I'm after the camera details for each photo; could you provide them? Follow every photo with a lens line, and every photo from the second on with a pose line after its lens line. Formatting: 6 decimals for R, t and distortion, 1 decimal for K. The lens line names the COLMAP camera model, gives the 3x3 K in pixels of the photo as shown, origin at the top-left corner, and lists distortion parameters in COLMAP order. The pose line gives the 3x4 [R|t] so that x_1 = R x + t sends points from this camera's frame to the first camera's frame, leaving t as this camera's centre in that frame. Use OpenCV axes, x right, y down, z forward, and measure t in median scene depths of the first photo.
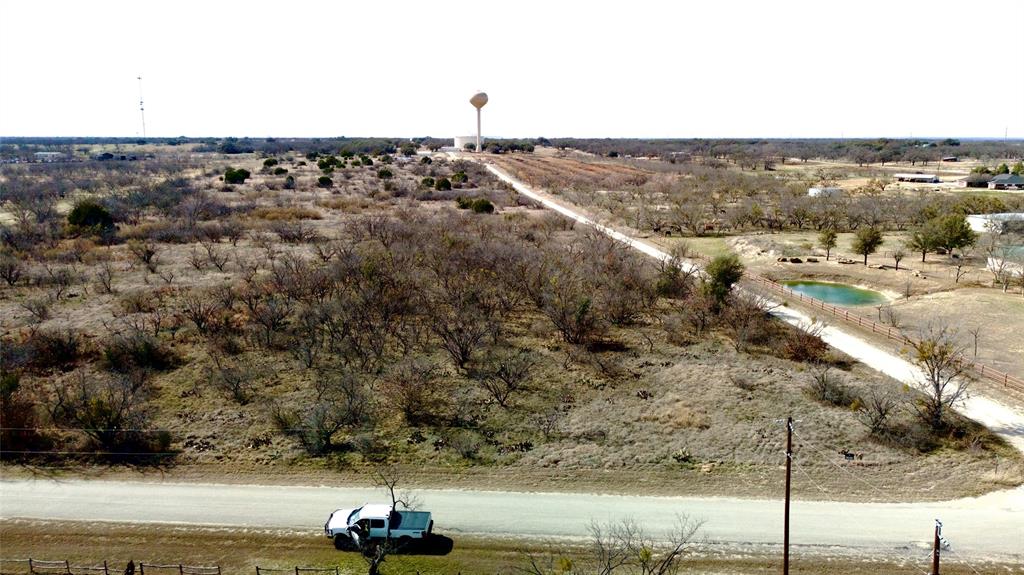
lens RADIAL K [[749.9, 0, 510.4], [0, 749.9, 288.5], [0, 0, 1]] dist [0.077125, -0.077852]
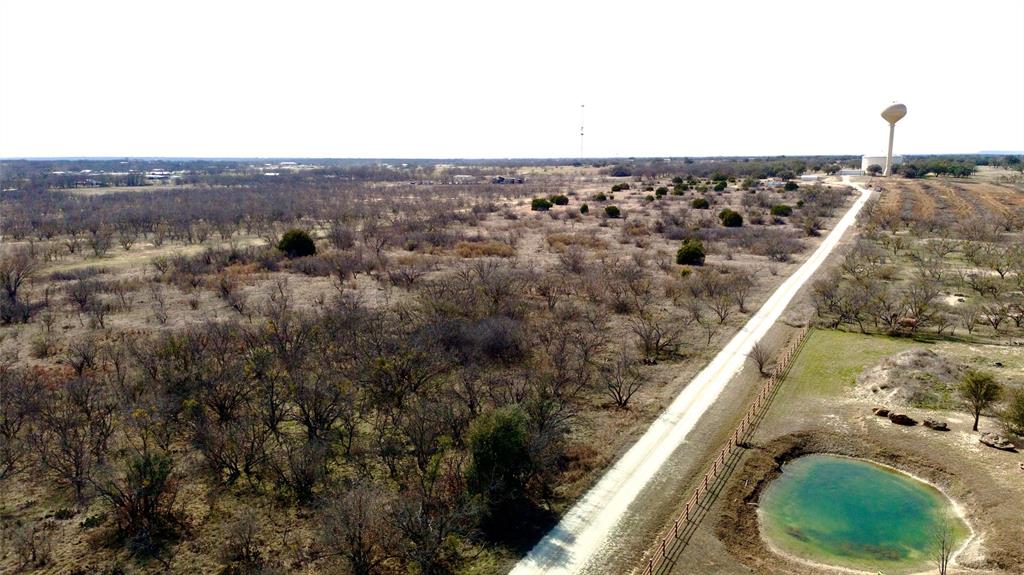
lens RADIAL K [[749.9, 0, 510.4], [0, 749.9, 288.5], [0, 0, 1]] dist [0.077125, -0.077852]
pose [[0.824584, 0.095004, -0.557705, 0.231680], [-0.107935, 0.994110, 0.009760, -0.054563], [0.555348, 0.052148, 0.829982, 0.209483]]
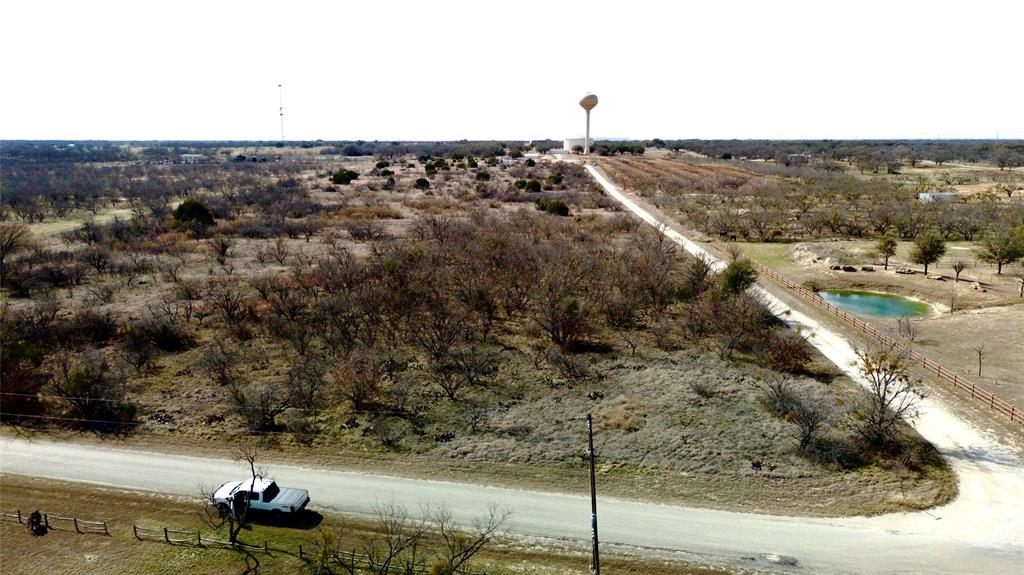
lens RADIAL K [[749.9, 0, 510.4], [0, 749.9, 288.5], [0, 0, 1]] dist [0.077125, -0.077852]
pose [[0.986391, 0.030642, -0.161533, 0.059640], [-0.031138, 0.999515, -0.000539, 0.000655], [0.161439, 0.005561, 0.986867, -0.001798]]
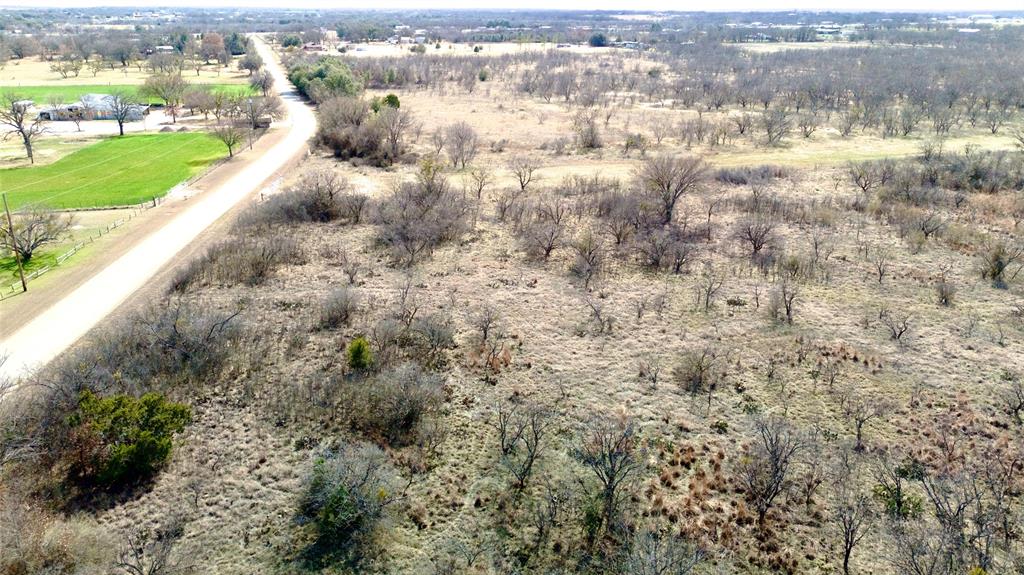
lens RADIAL K [[749.9, 0, 510.4], [0, 749.9, 288.5], [0, 0, 1]] dist [0.077125, -0.077852]
pose [[0.174187, 0.344383, -0.922529, -0.011893], [-0.200113, 0.929681, 0.309269, -0.072441], [0.964165, 0.130739, 0.230854, 0.303546]]
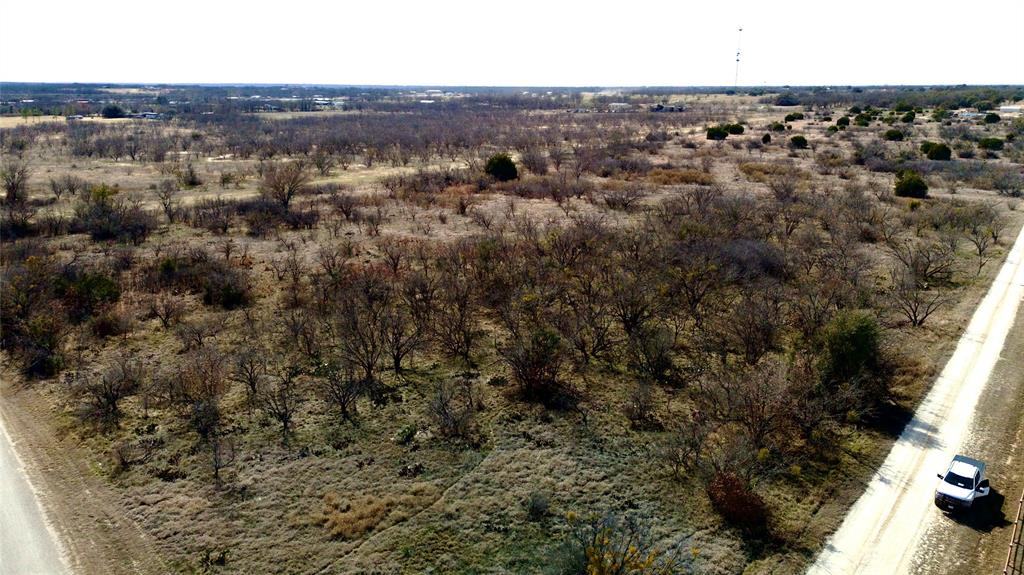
lens RADIAL K [[749.9, 0, 510.4], [0, 749.9, 288.5], [0, 0, 1]] dist [0.077125, -0.077852]
pose [[0.716509, 0.184363, -0.672774, 0.193224], [-0.140603, 0.982818, 0.119582, -0.038194], [0.683261, 0.008913, 0.730120, 0.138046]]
